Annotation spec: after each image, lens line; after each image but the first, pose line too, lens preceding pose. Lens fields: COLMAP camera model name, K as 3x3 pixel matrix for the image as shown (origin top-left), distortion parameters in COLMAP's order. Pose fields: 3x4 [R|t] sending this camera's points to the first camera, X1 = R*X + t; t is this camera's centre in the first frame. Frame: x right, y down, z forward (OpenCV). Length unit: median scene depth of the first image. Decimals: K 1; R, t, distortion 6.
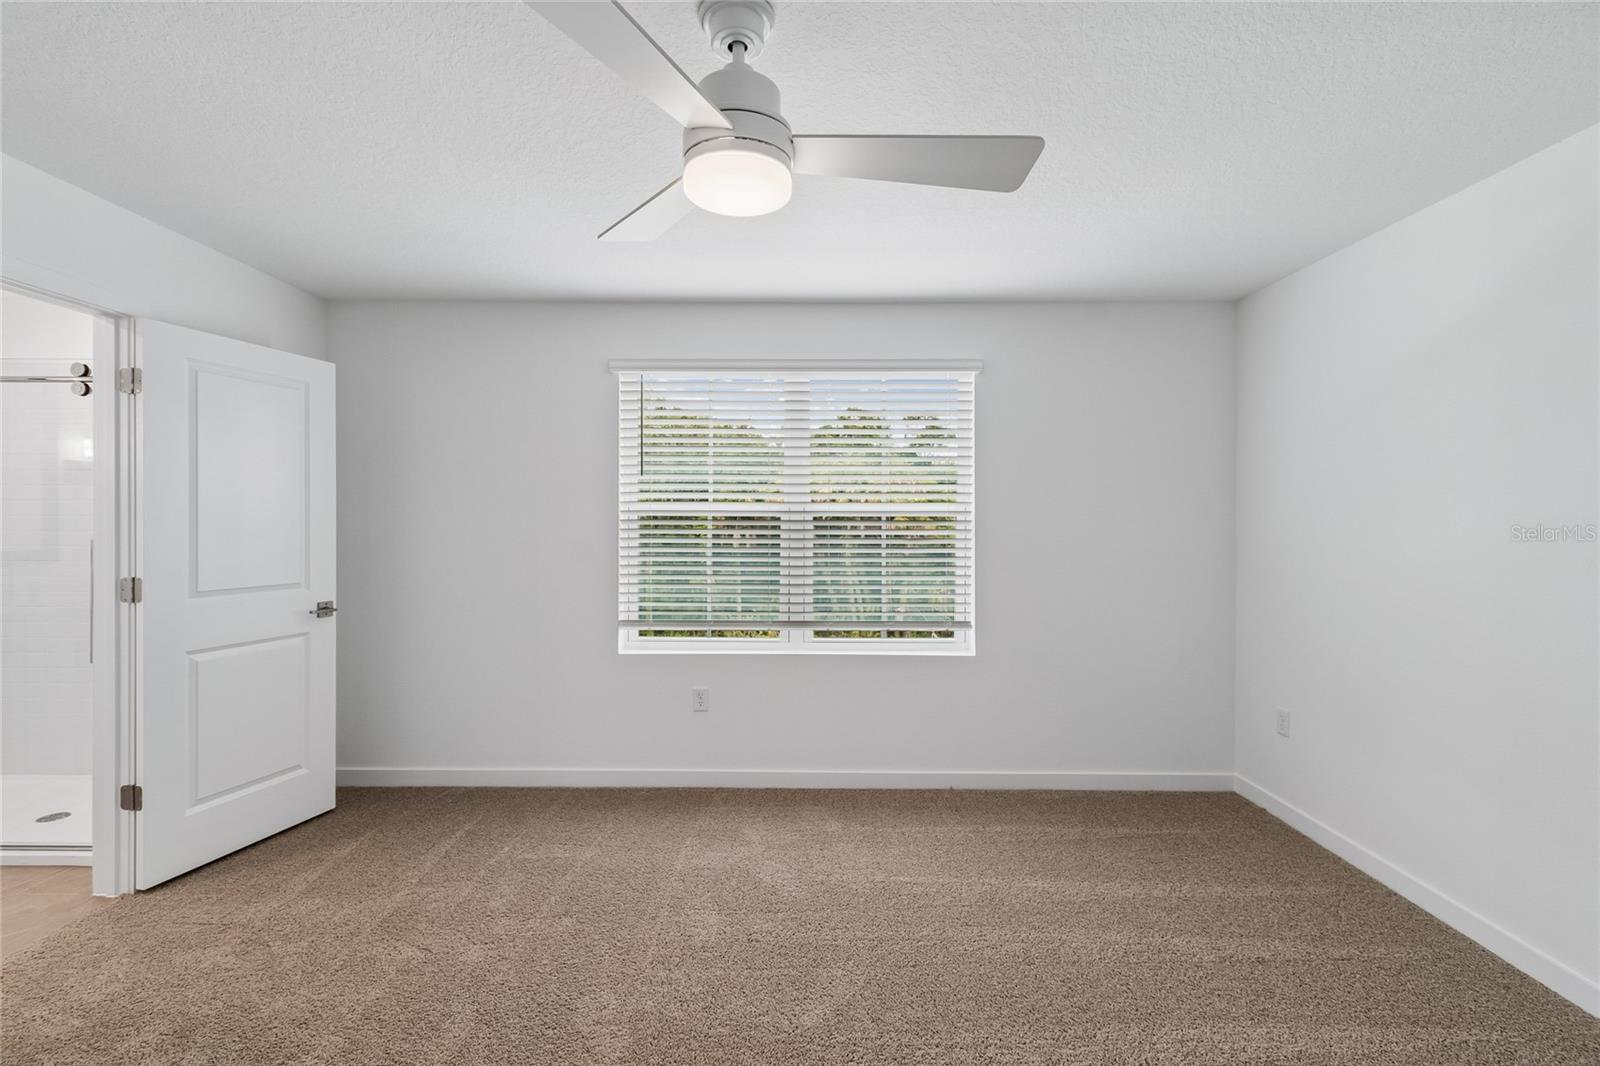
lens RADIAL K [[693.8, 0, 796.5], [0, 693.8, 519.4], [0, 0, 1]] dist [0.016233, -0.010458]
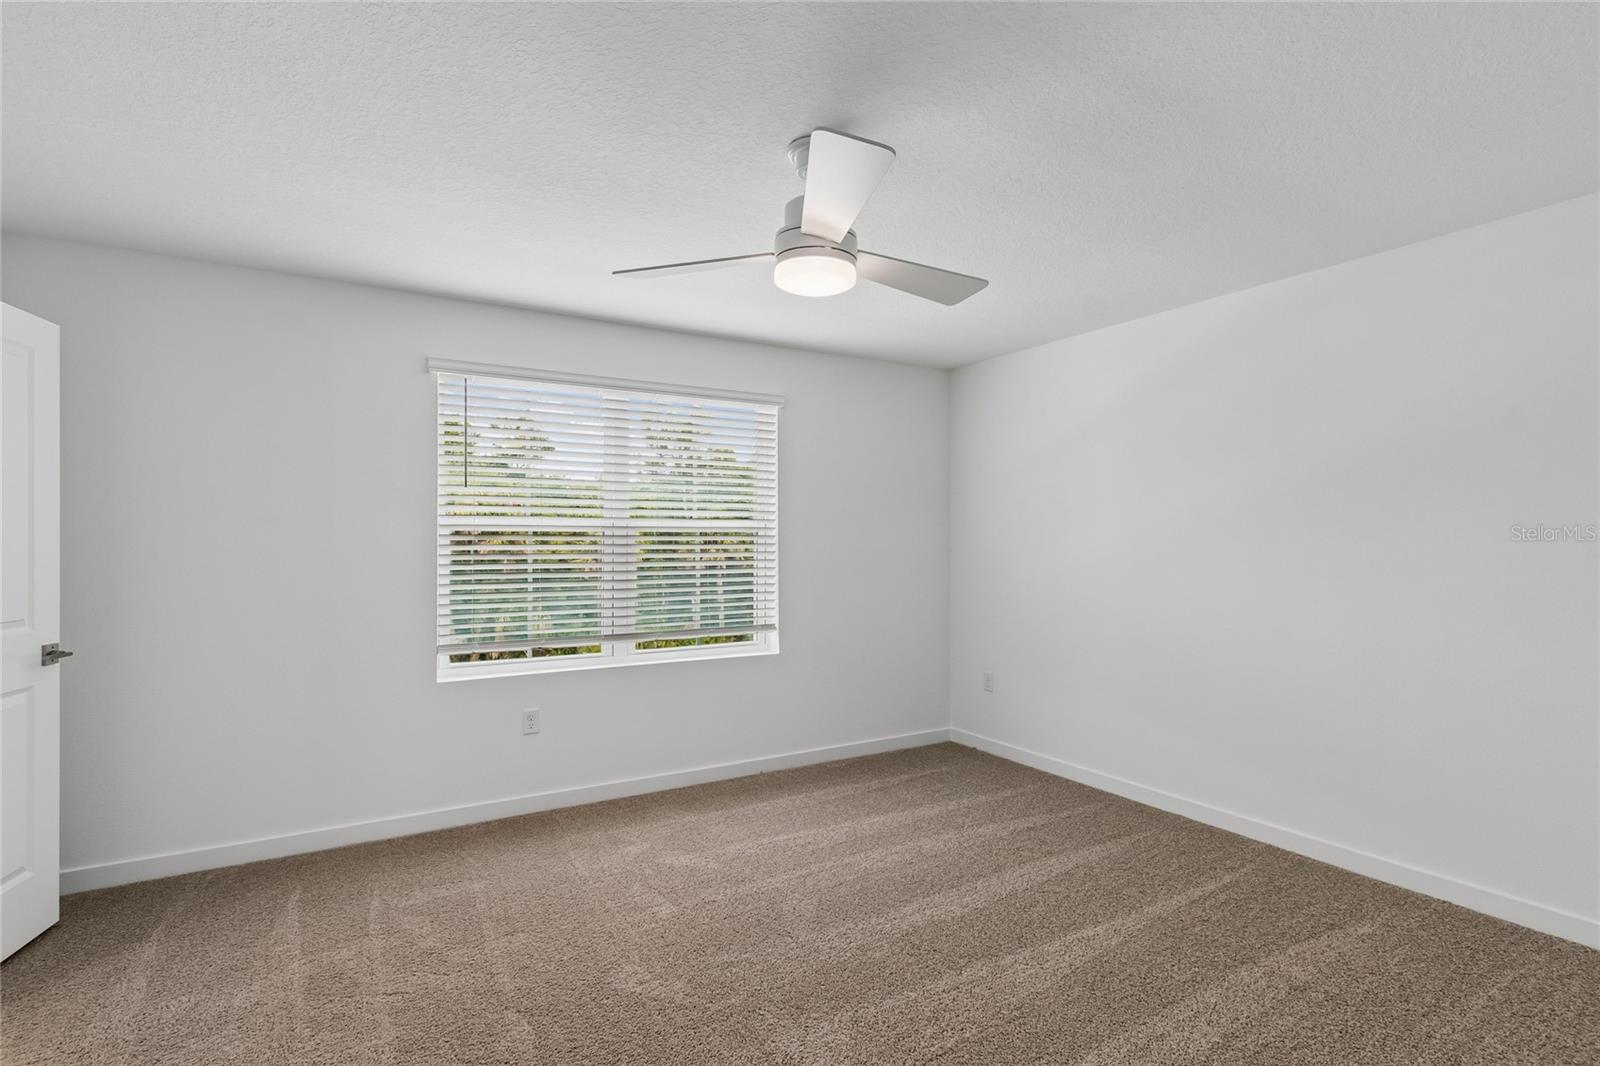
lens RADIAL K [[758.8, 0, 795.7], [0, 758.8, 523.9], [0, 0, 1]] dist [0.007088, -0.001095]
pose [[0.862984, 0.007377, 0.505178, -0.358715], [0.000026, 0.999893, -0.014645, 0.000729], [-0.505232, 0.012652, 0.862891, -0.098060]]
